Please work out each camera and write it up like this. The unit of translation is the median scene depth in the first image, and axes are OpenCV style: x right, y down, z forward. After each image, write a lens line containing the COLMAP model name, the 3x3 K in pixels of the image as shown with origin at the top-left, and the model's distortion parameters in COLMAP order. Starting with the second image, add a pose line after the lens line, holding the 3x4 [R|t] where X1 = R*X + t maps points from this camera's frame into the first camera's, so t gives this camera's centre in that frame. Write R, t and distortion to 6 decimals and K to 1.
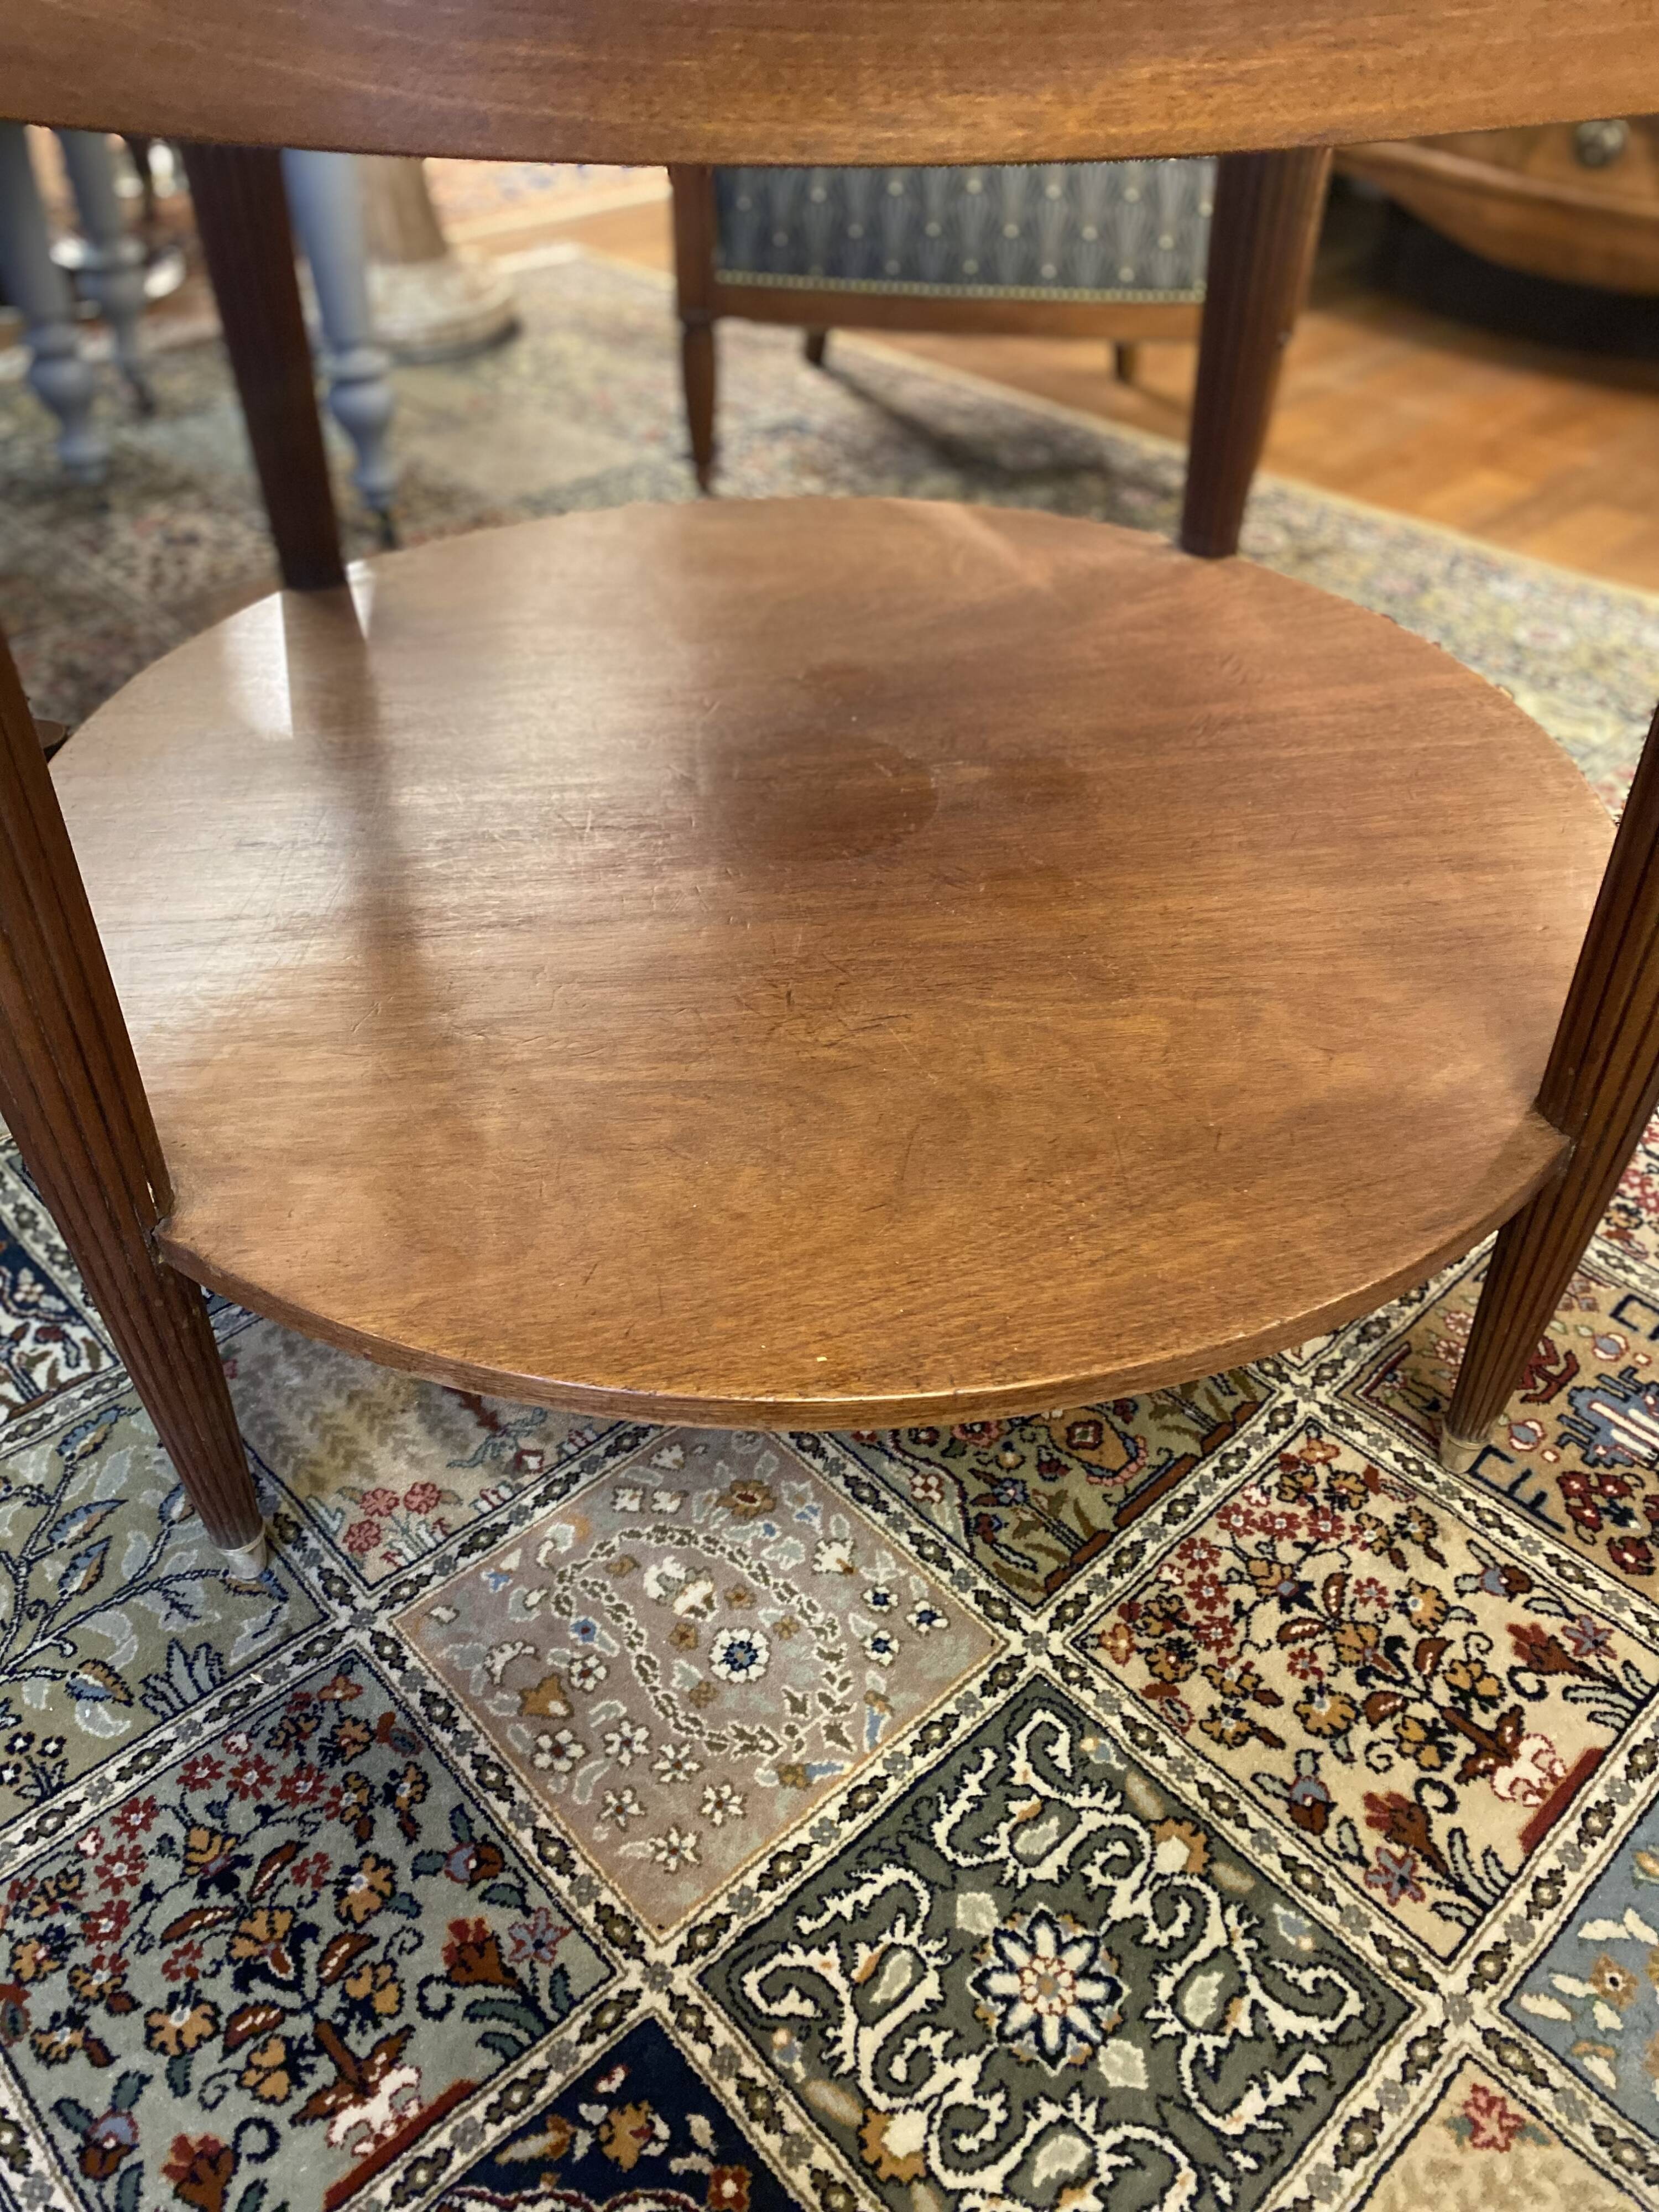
lens RADIAL K [[1684.2, 0, 828.8], [0, 1684.2, 1091.1], [0, 0, 1]] dist [0.033496, -0.026022]
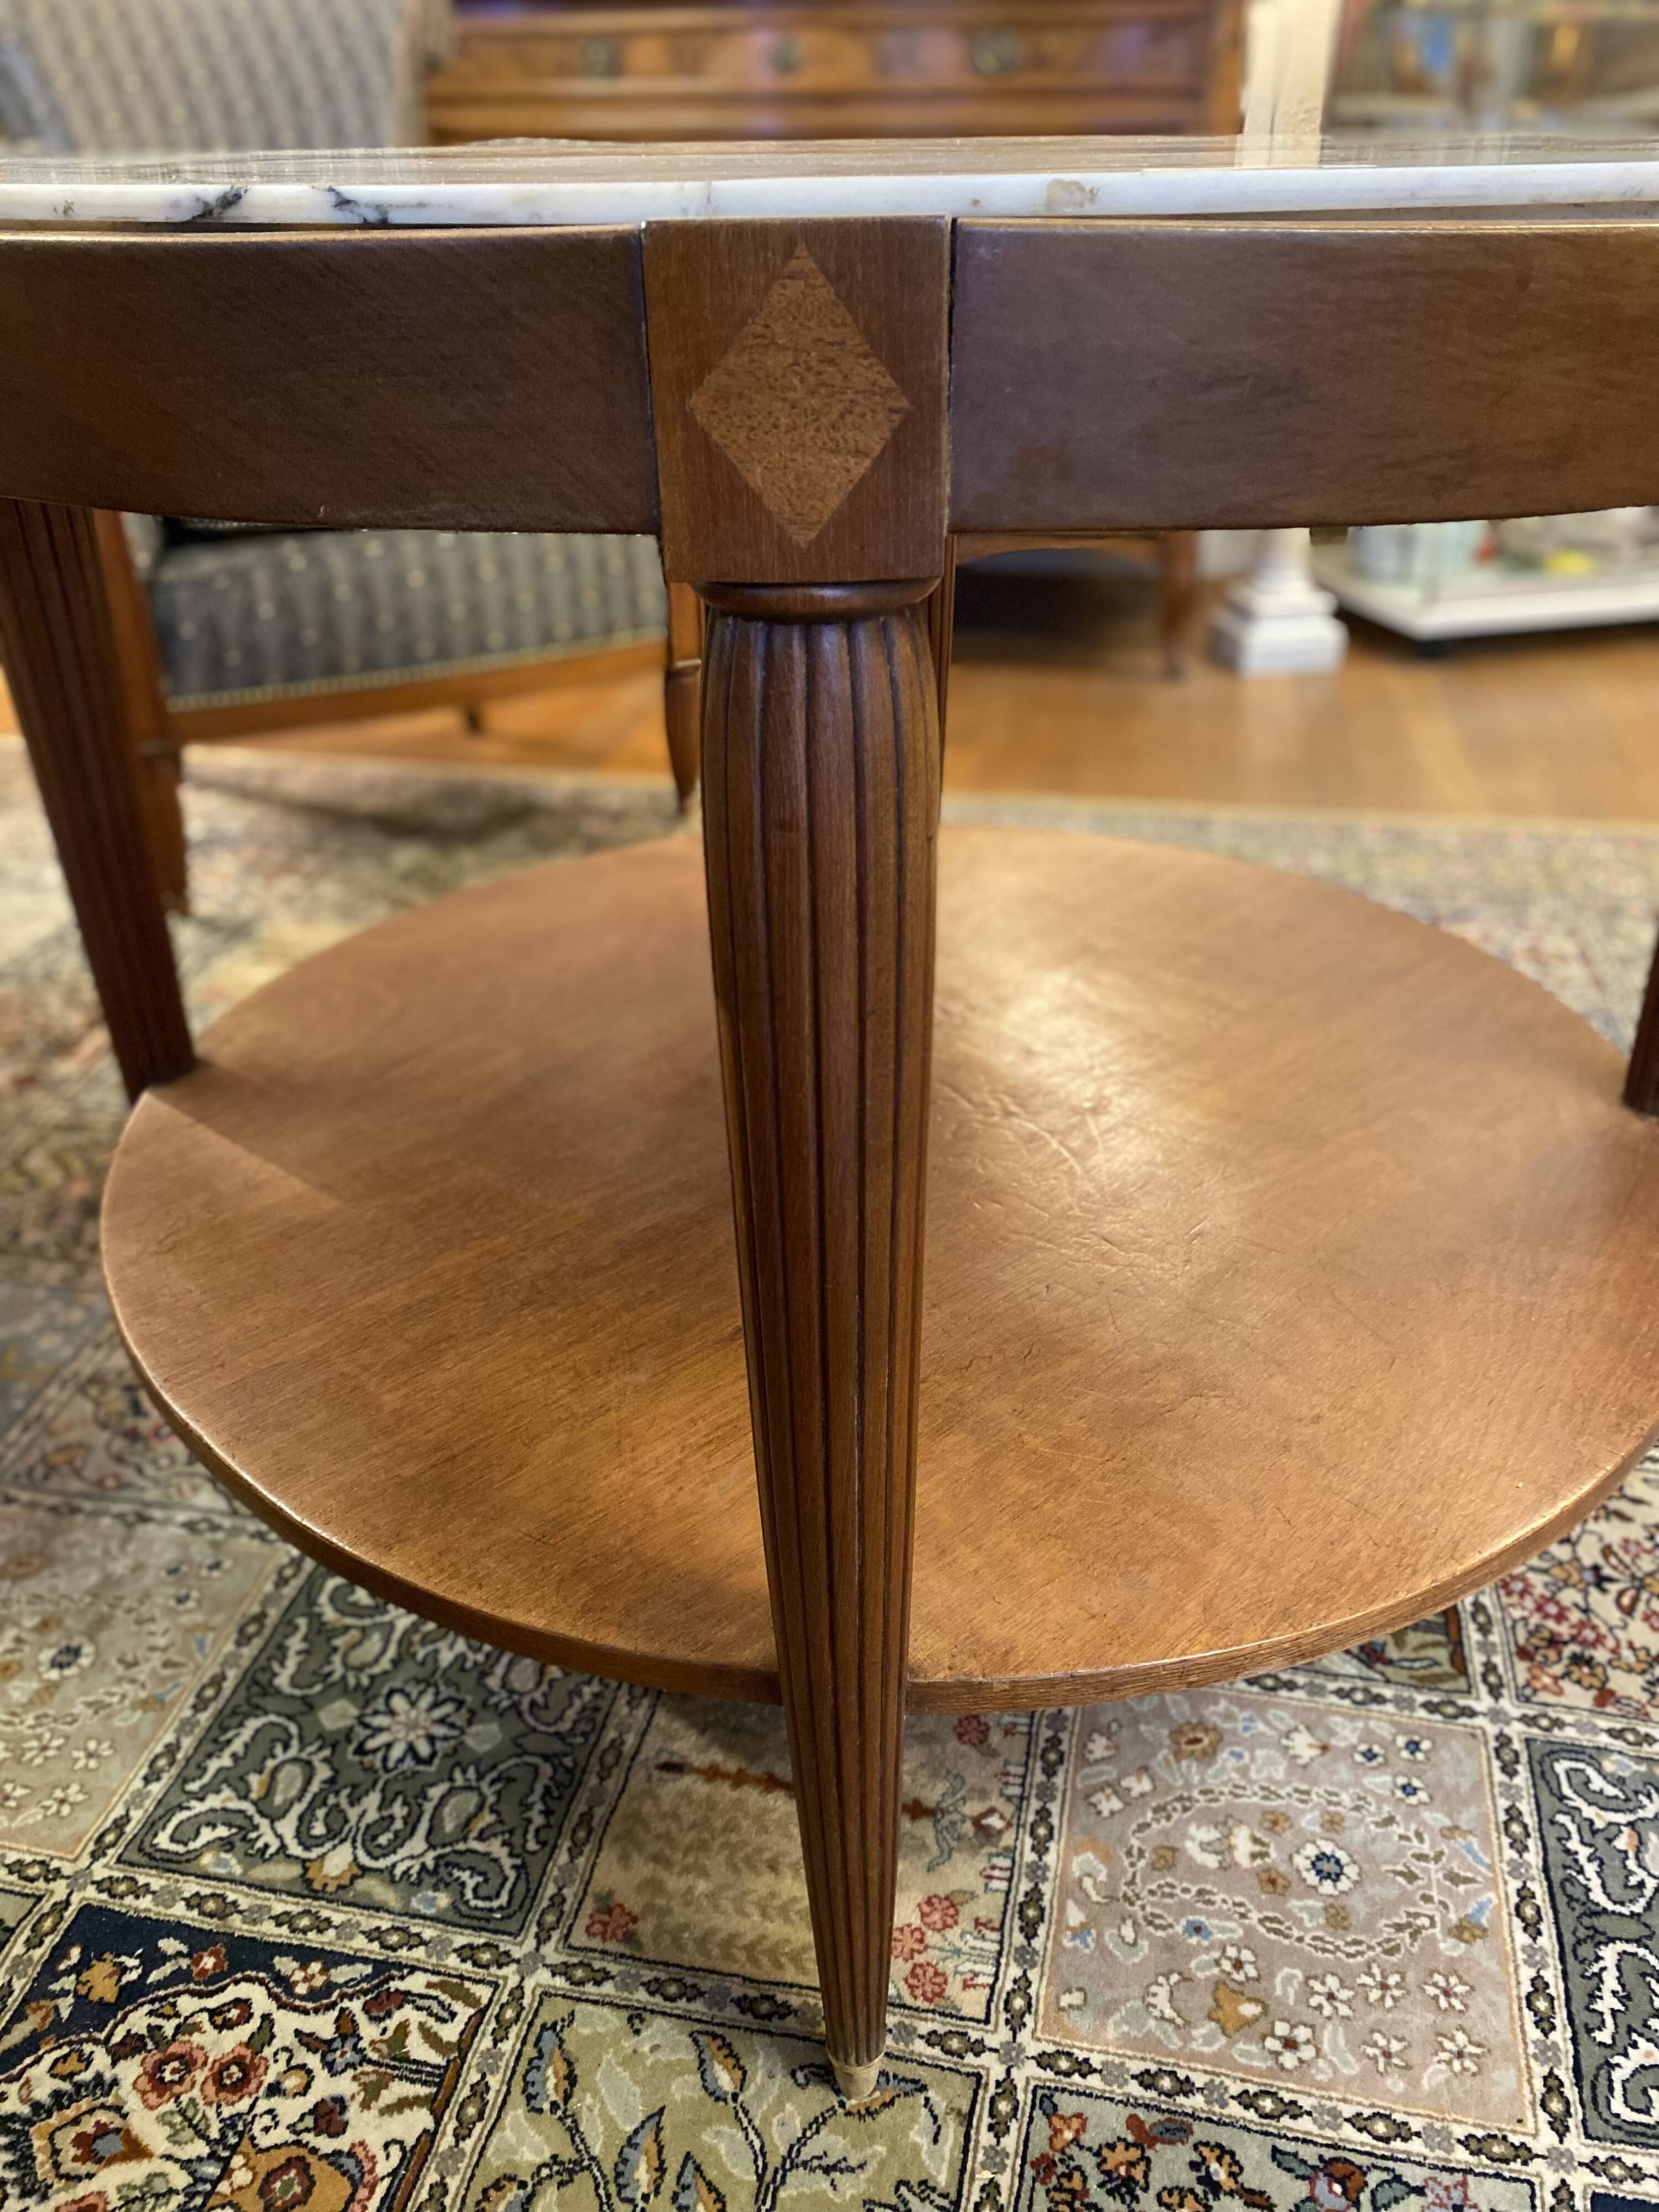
lens RADIAL K [[1684.2, 0, 832.1], [0, 1684.2, 1097.4], [0, 0, 1]] dist [0.033496, -0.026022]
pose [[0.816853, -0.301605, 0.491718, -0.633458], [0.384911, 0.919885, -0.075194, -0.123421], [-0.429645, 0.250690, 0.867502, 0.126871]]
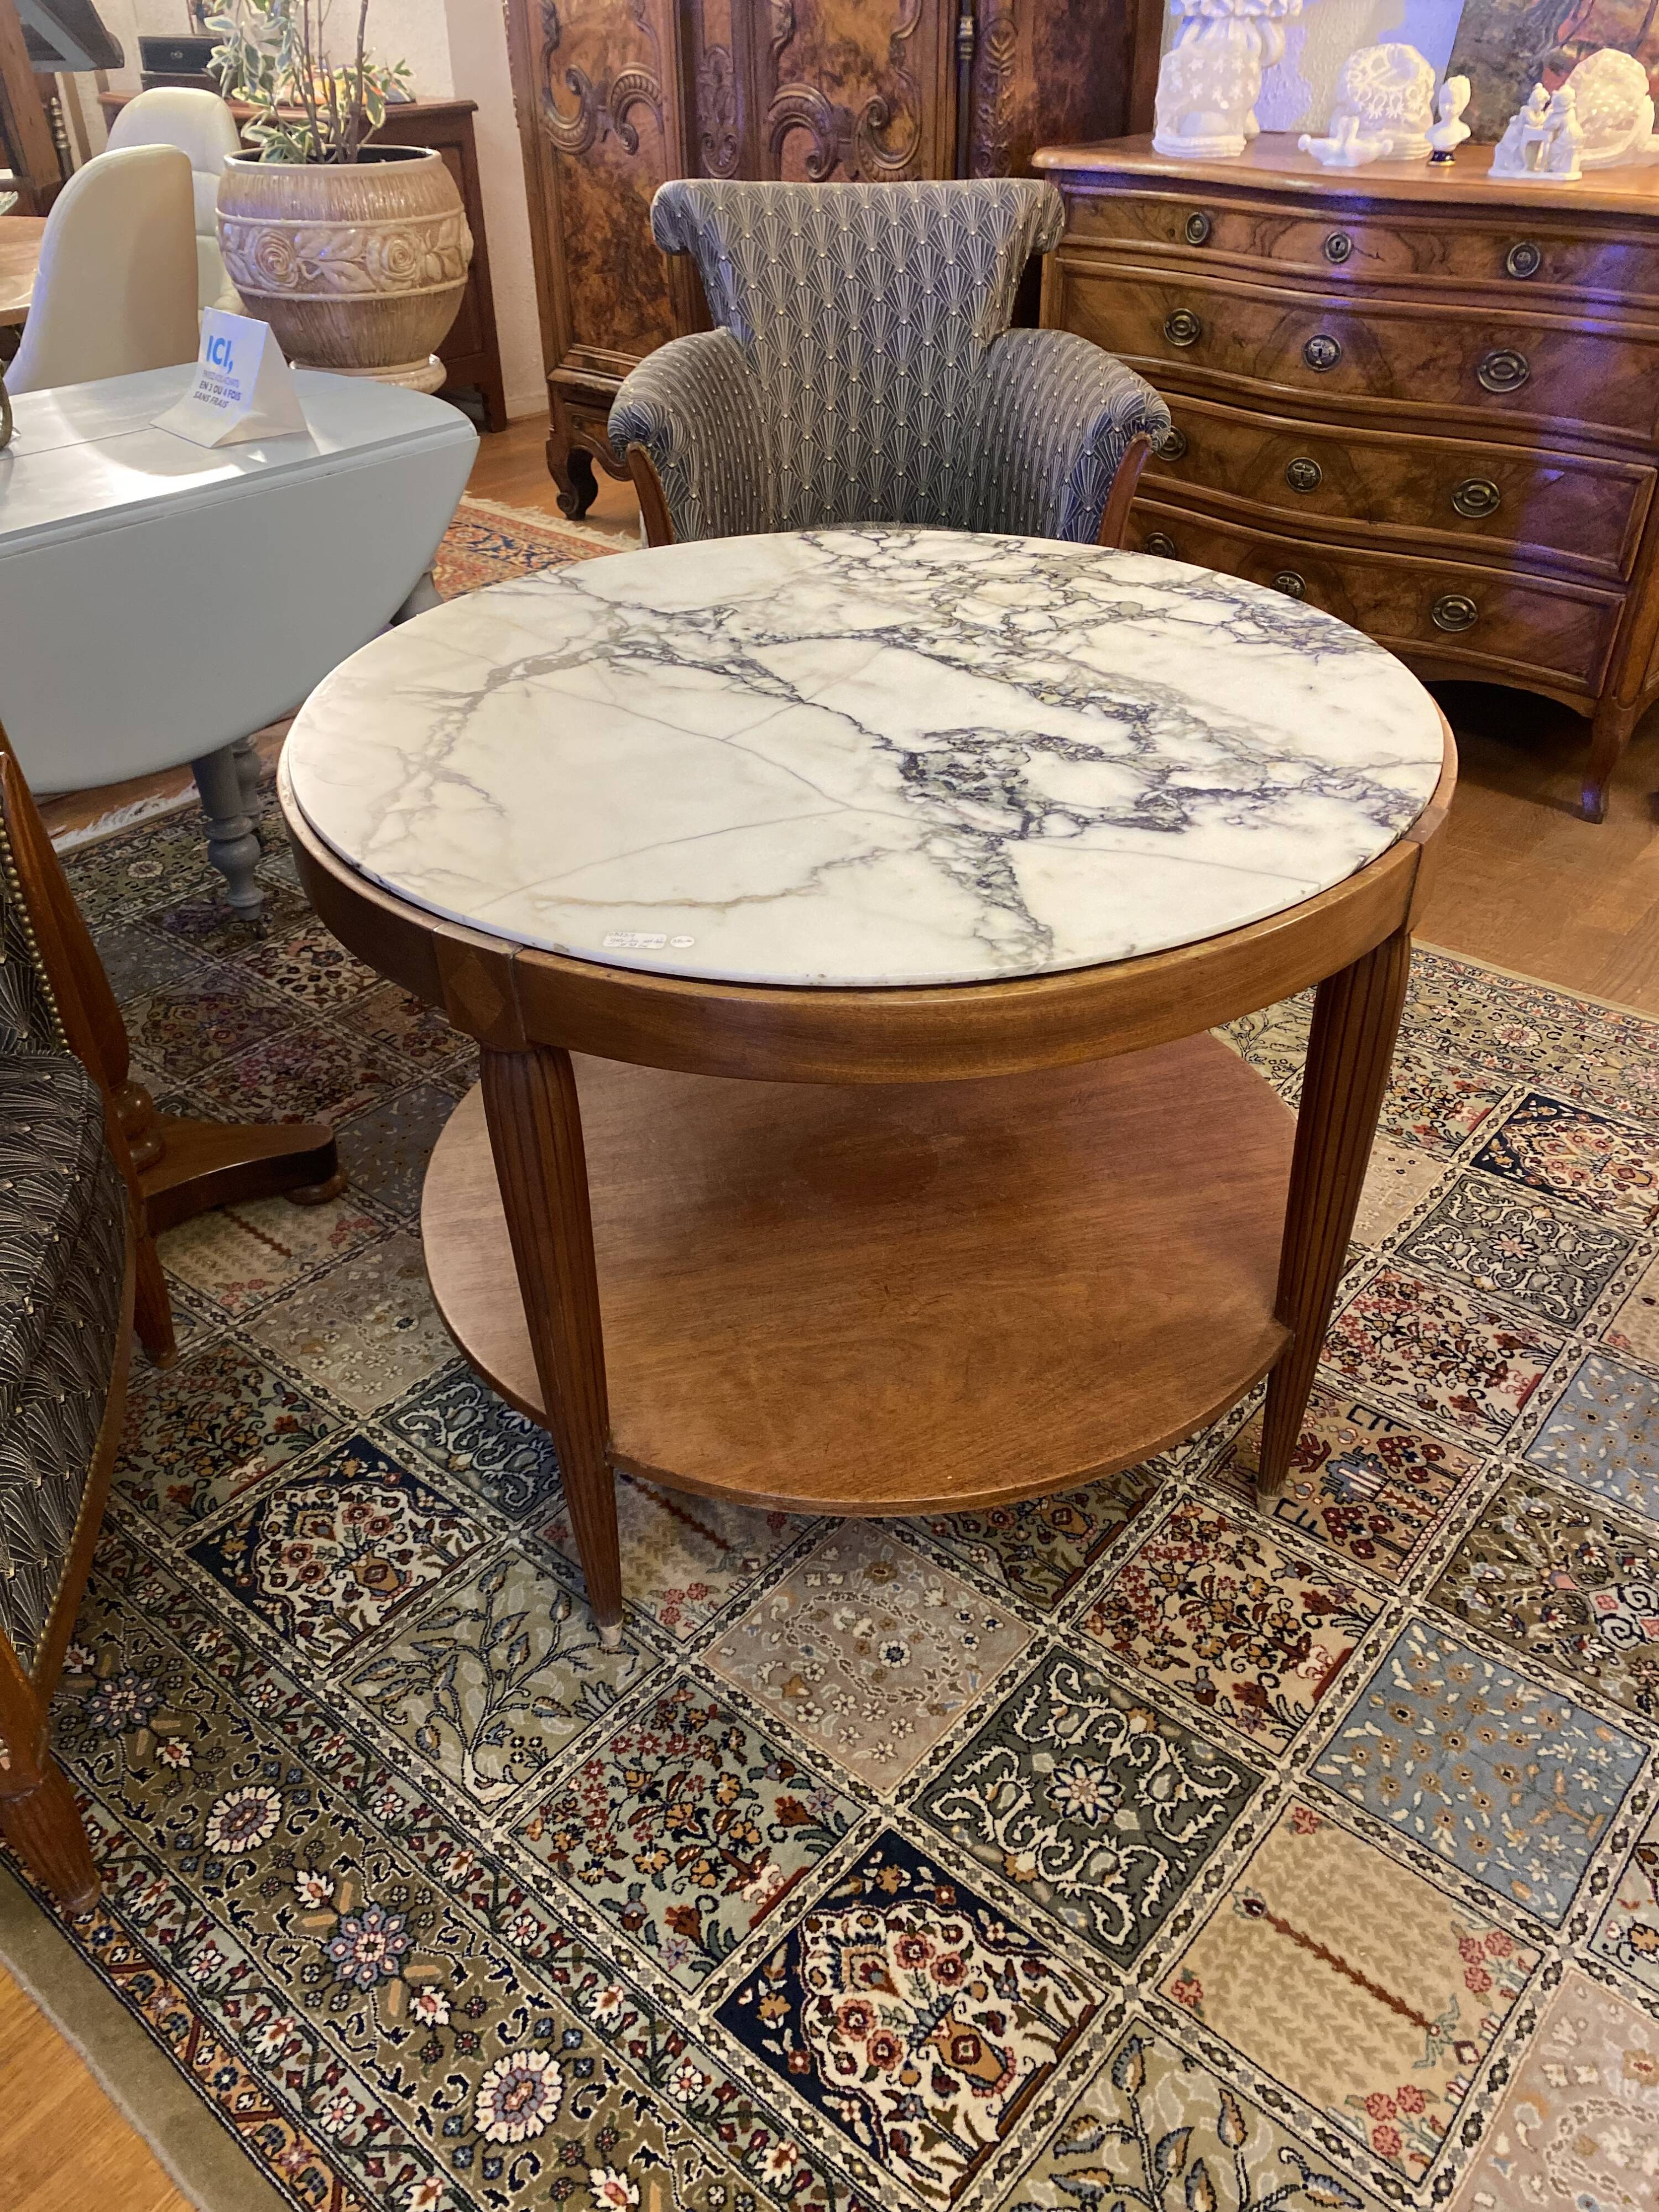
lens RADIAL K [[1684.2, 0, 827.7], [0, 1684.2, 1094.6], [0, 0, 1]] dist [0.033496, -0.026022]
pose [[0.992675, -0.086249, 0.084606, -0.219695], [0.094267, 0.990920, -0.095870, -0.094874], [-0.075569, 0.103143, 0.991792, -0.843429]]
